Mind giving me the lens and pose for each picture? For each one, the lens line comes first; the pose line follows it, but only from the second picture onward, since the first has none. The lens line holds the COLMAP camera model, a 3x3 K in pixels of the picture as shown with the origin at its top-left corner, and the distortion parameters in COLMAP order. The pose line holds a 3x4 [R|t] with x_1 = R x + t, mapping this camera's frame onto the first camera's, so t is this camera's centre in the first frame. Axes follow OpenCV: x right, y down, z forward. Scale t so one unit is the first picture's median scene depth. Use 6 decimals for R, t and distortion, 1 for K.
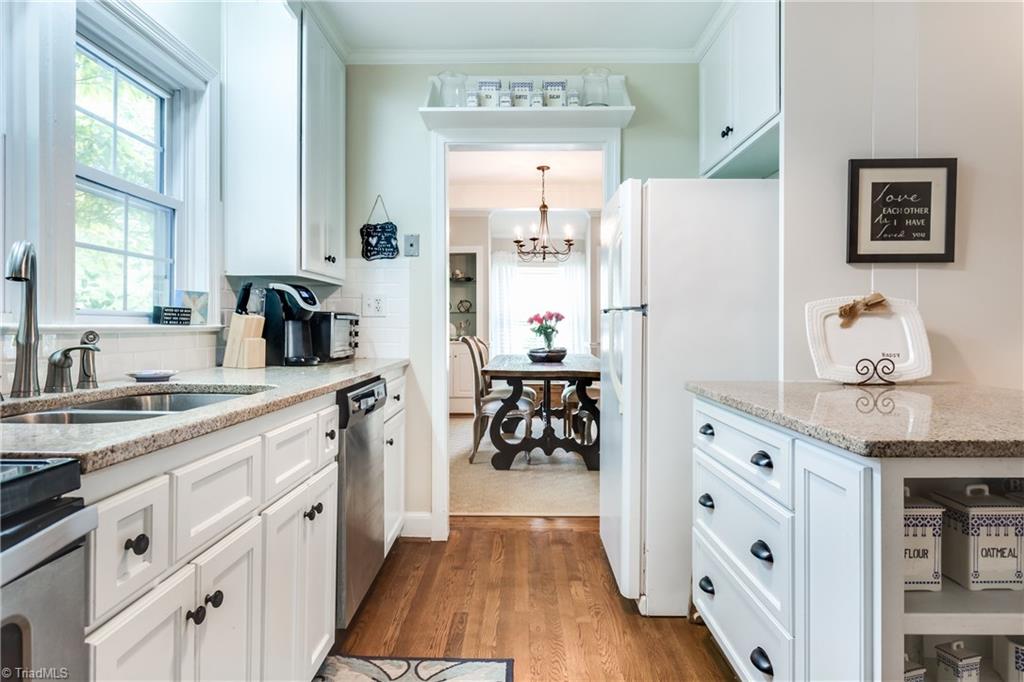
lens RADIAL K [[632.1, 0, 512.3], [0, 632.1, 321.8], [0, 0, 1]] dist [0.000579, 0.000454]
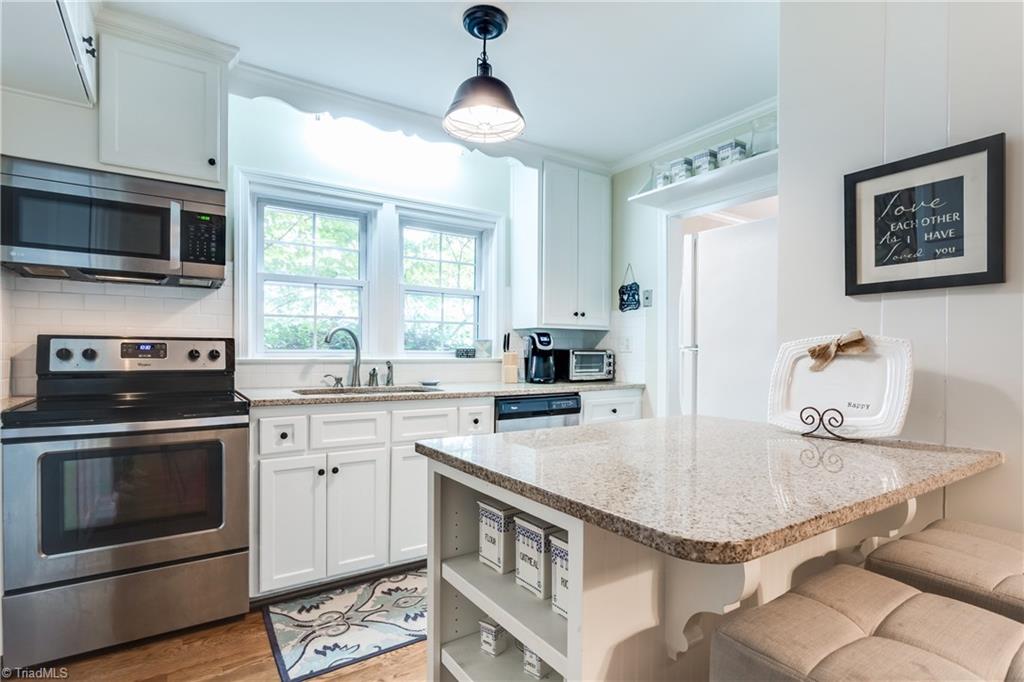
lens RADIAL K [[517.7, 0, 512.6], [0, 517.7, 353.3], [0, 0, 1]] dist [-0.003150, 0.000011]
pose [[0.560233, 0.005705, -0.828315, 0.864159], [0.001676, 0.999966, 0.008021, -0.021618], [0.828333, -0.005882, 0.560205, 0.231527]]
